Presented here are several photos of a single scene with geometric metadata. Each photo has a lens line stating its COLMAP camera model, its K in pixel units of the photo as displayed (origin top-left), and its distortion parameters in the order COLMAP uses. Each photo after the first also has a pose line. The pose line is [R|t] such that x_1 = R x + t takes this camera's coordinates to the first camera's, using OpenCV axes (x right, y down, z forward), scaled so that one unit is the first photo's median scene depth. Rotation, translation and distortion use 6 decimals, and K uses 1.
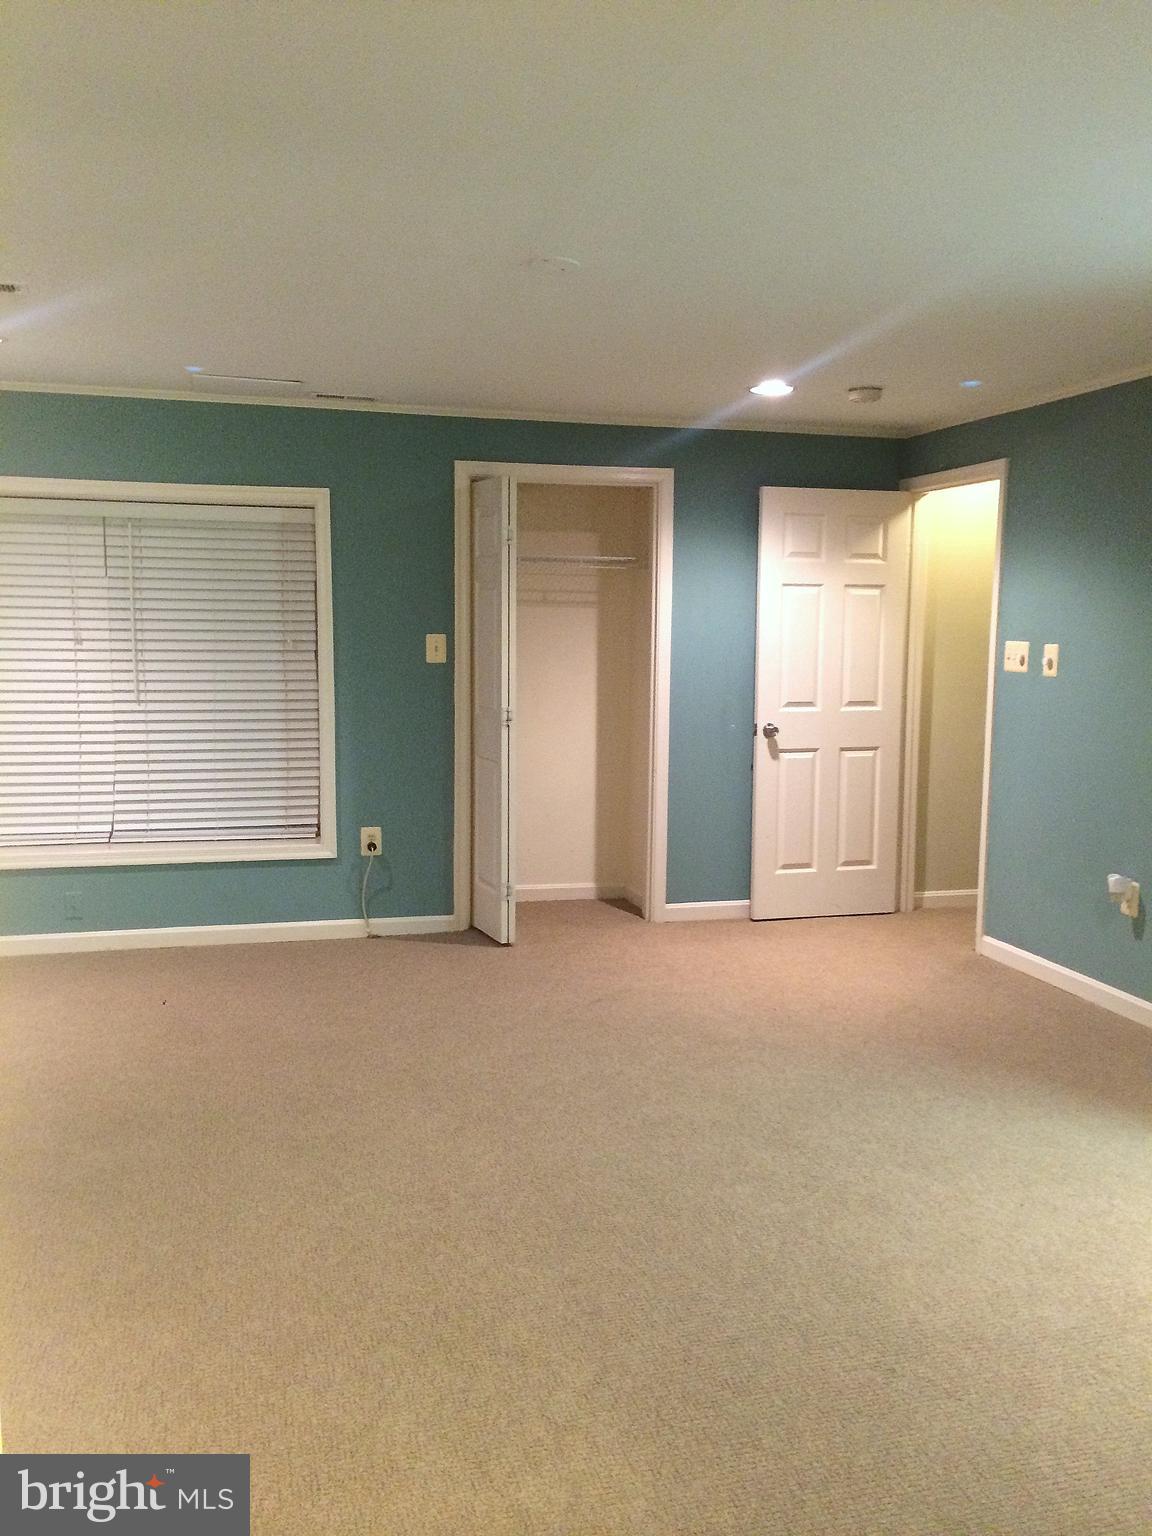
lens RADIAL K [[1326.0, 0, 576.0], [0, 1326.0, 768.0], [0, 0, 1]] dist [0.057062, -0.077851]
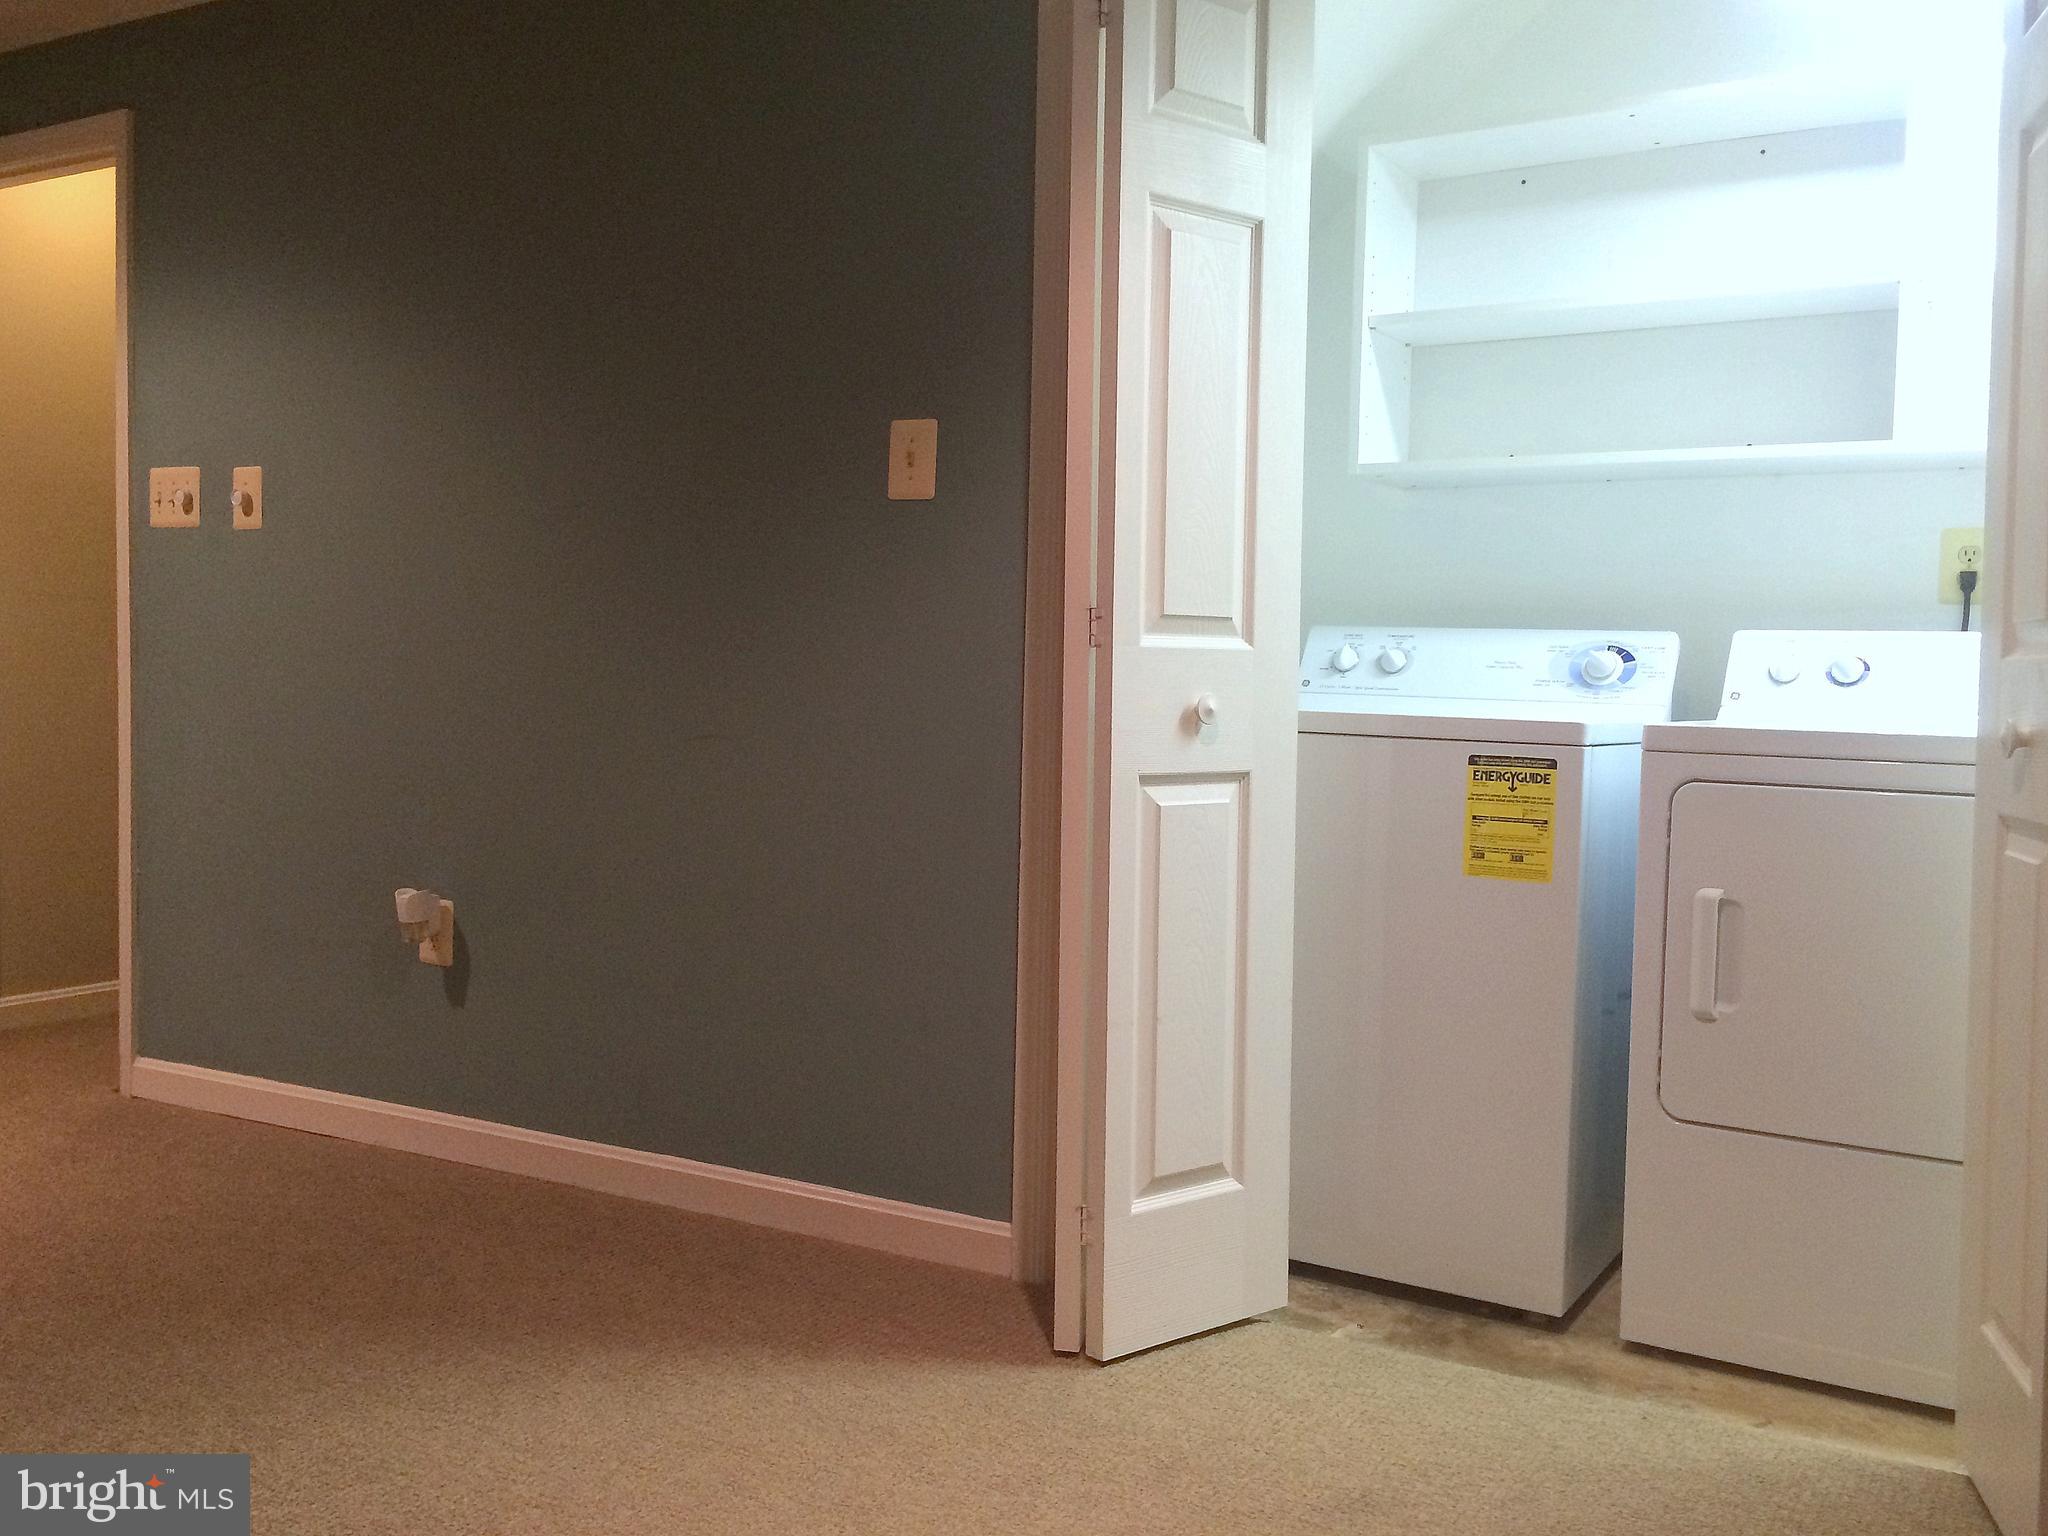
lens RADIAL K [[1768.0, 0, 1024.0], [0, 1768.0, 768.0], [0, 0, 1]] dist [0.057062, -0.077851]
pose [[0.704947, -0.036299, 0.708331, 0.073666], [0.069241, 0.997441, -0.017796, 0.055880], [-0.705872, 0.061590, 0.705657, 0.302399]]
